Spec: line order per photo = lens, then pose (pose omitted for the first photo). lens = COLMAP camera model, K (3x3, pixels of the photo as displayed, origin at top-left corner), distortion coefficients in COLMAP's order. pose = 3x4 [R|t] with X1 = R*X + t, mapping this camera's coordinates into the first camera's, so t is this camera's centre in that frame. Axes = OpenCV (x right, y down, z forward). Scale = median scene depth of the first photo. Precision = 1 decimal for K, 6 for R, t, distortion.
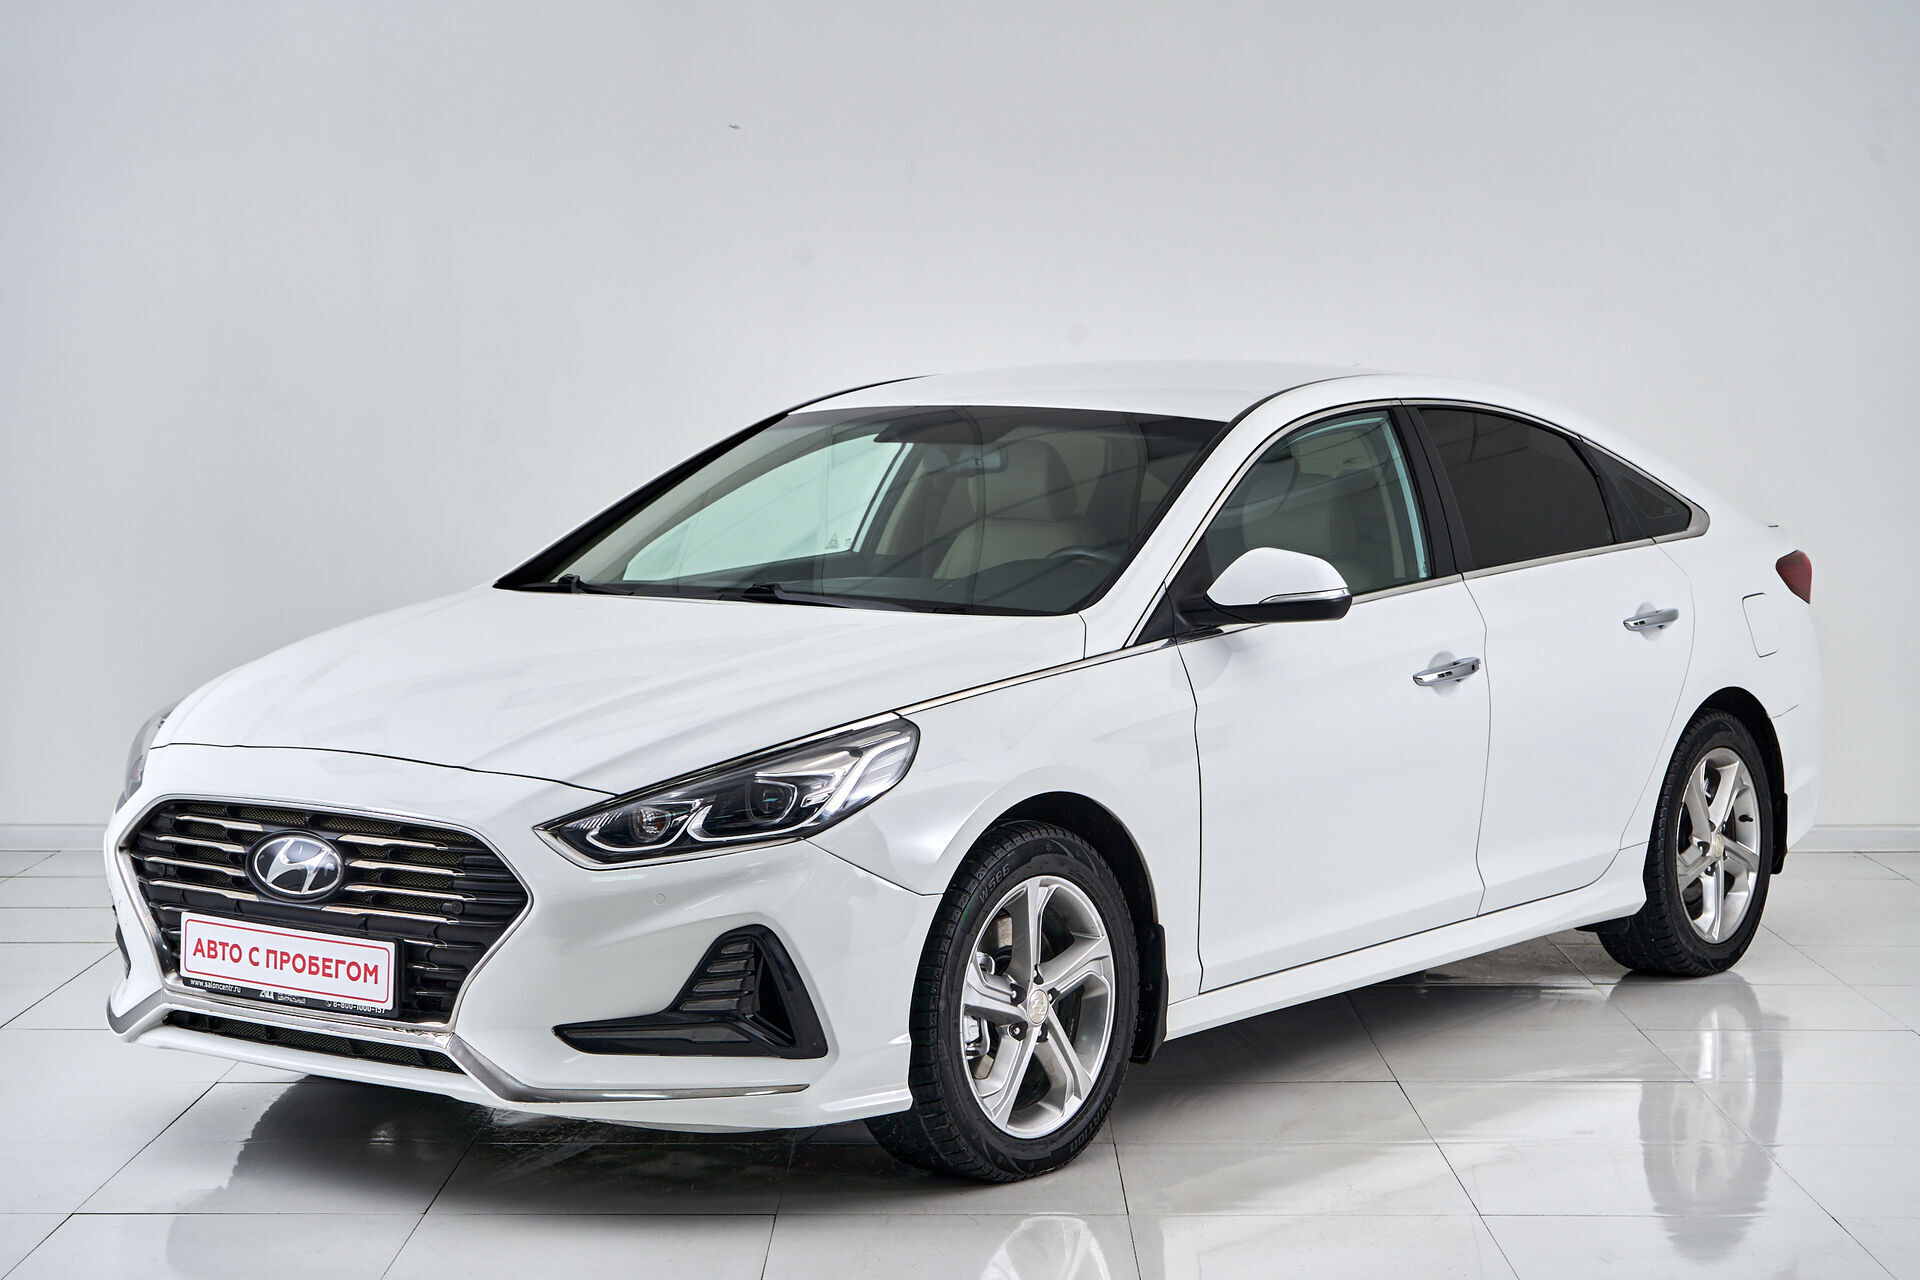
lens RADIAL K [[3377.7, 0, 960.0], [0, 3377.7, 640.0], [0, 0, 1]] dist [0.196595, -0.157398]
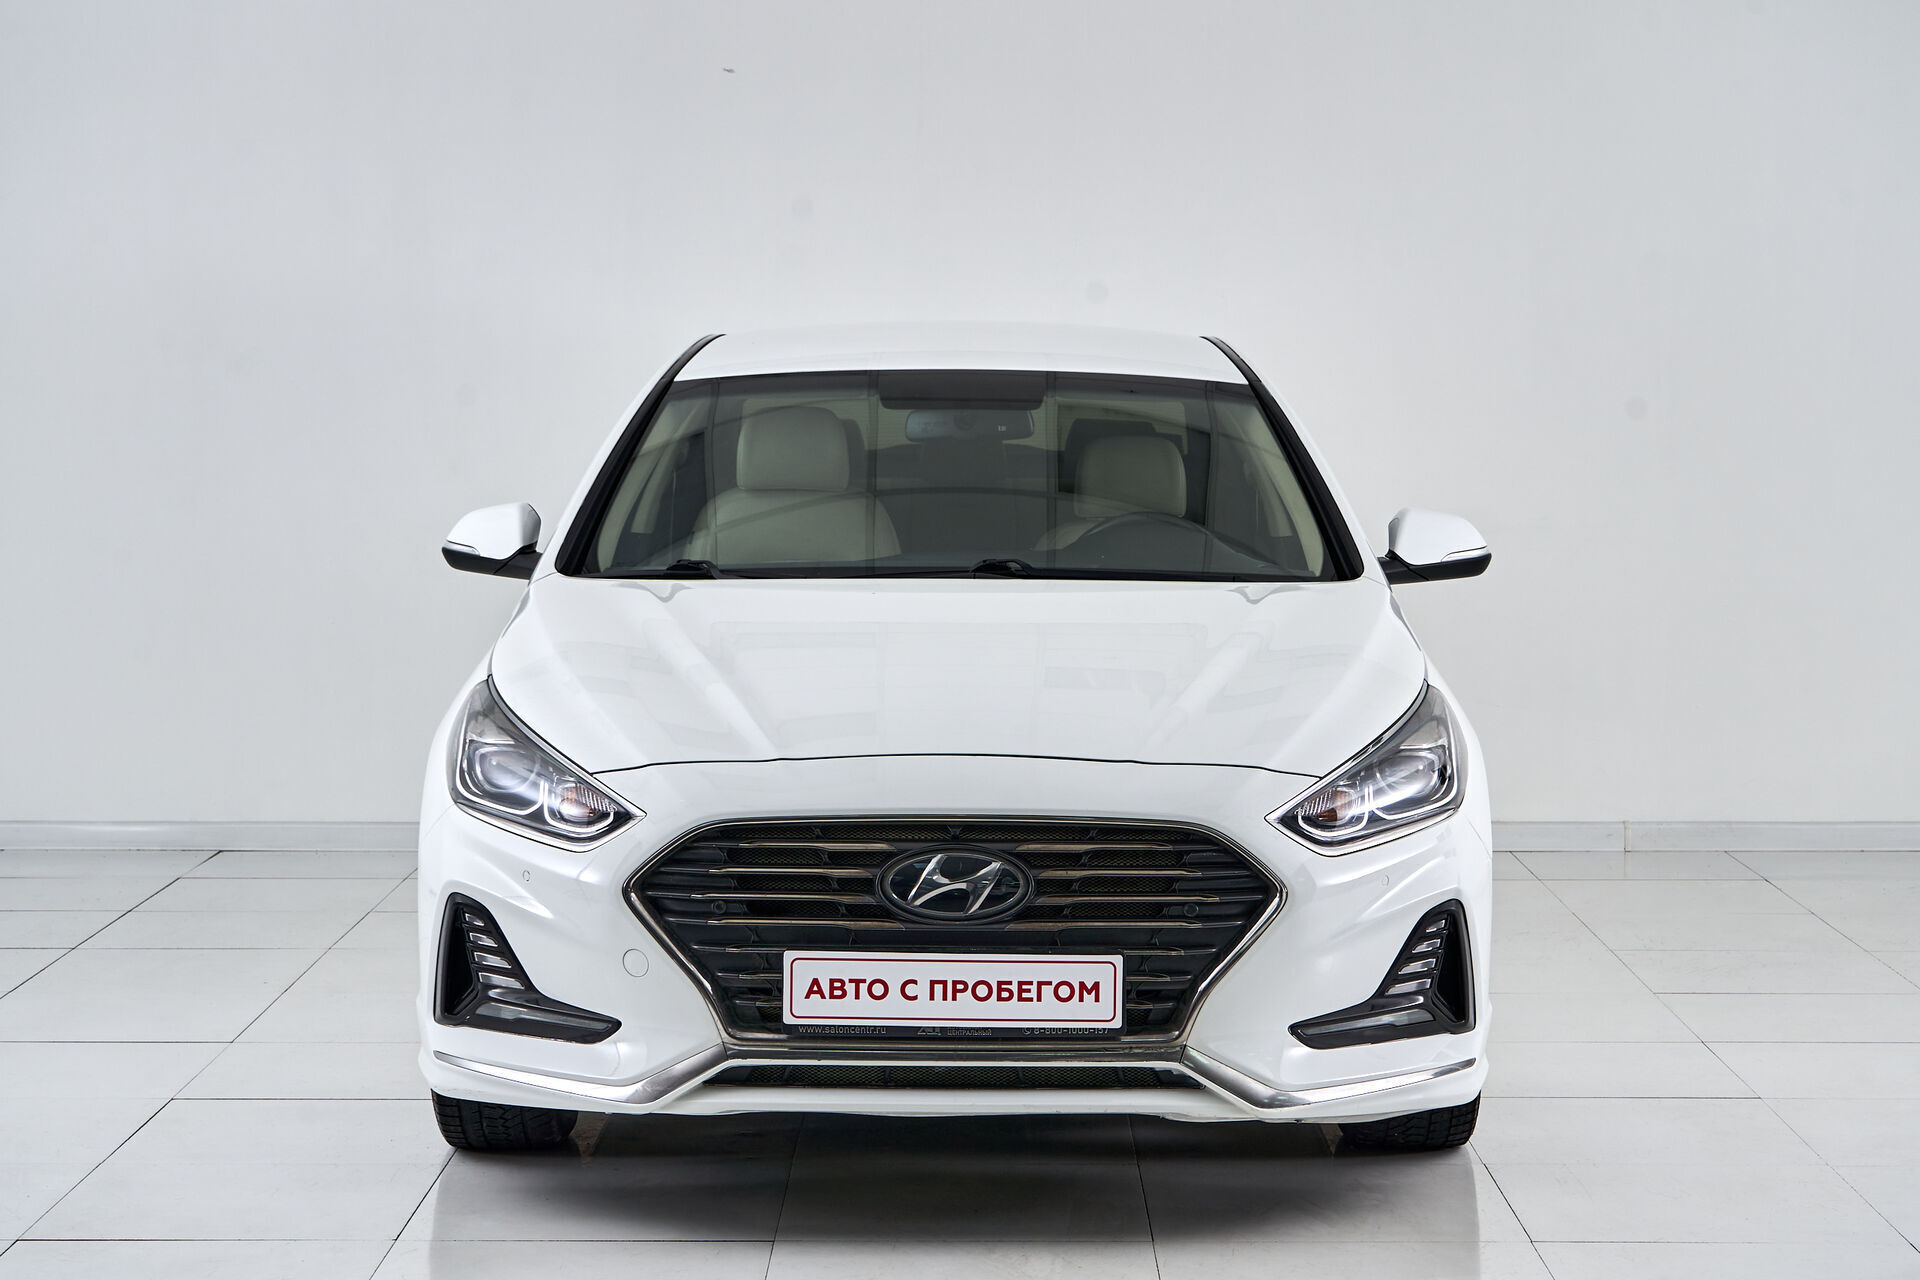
lens RADIAL K [[3377.7, 0, 960.0], [0, 3377.7, 640.0], [0, 0, 1]] dist [0.196595, -0.157398]
pose [[0.813059, -0.048381, 0.580167, -0.714419], [0.045479, 0.998774, 0.019555, -0.015503], [-0.580402, 0.010486, 0.814263, 0.274532]]
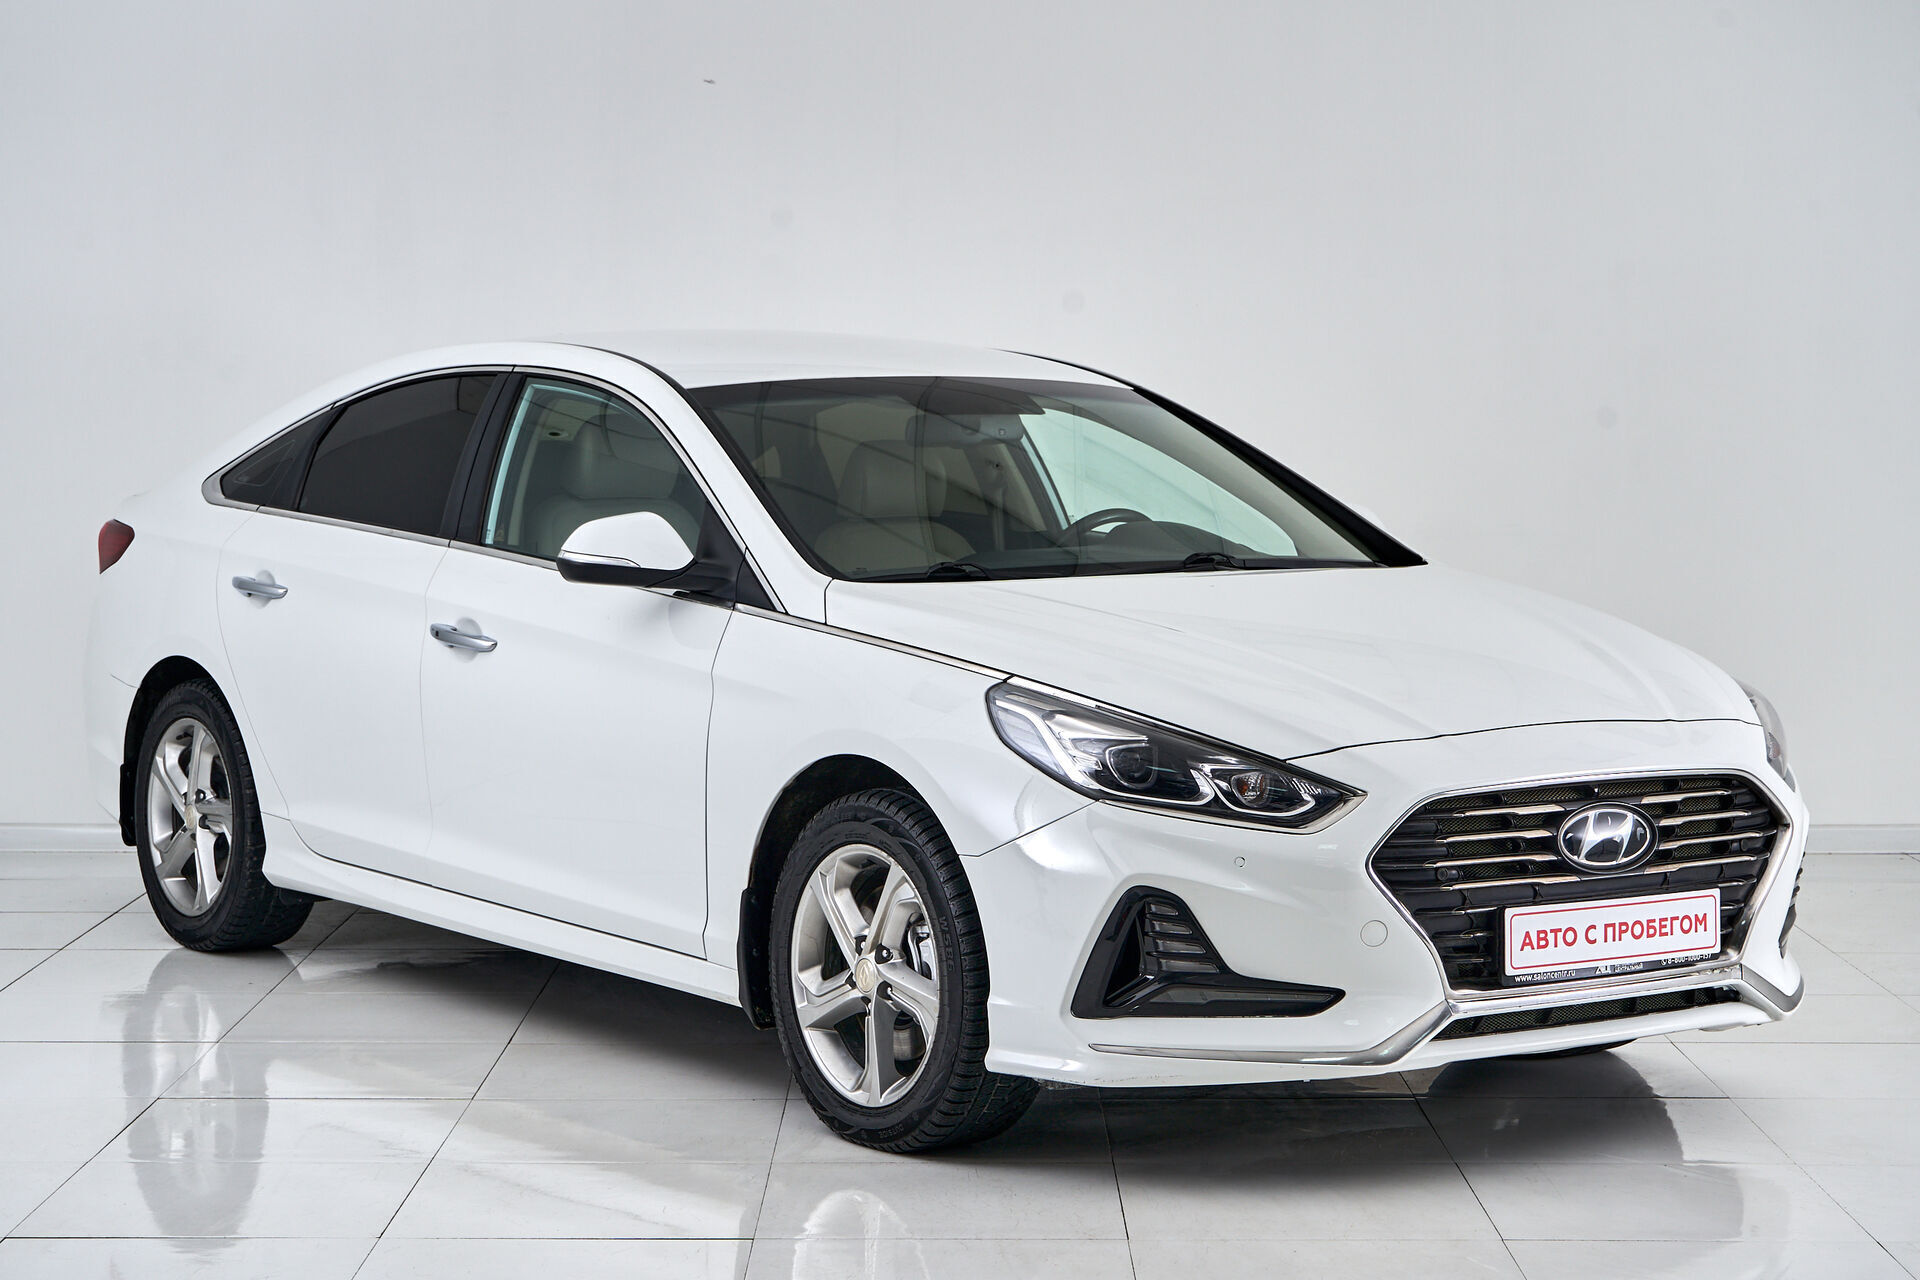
lens RADIAL K [[3377.7, 0, 960.0], [0, 3377.7, 640.0], [0, 0, 1]] dist [0.196595, -0.157398]
pose [[0.306551, -0.069624, 0.949304, -1.211667], [0.065364, 0.996507, 0.051978, -0.056624], [-0.949607, 0.046117, 0.310031, 0.874966]]
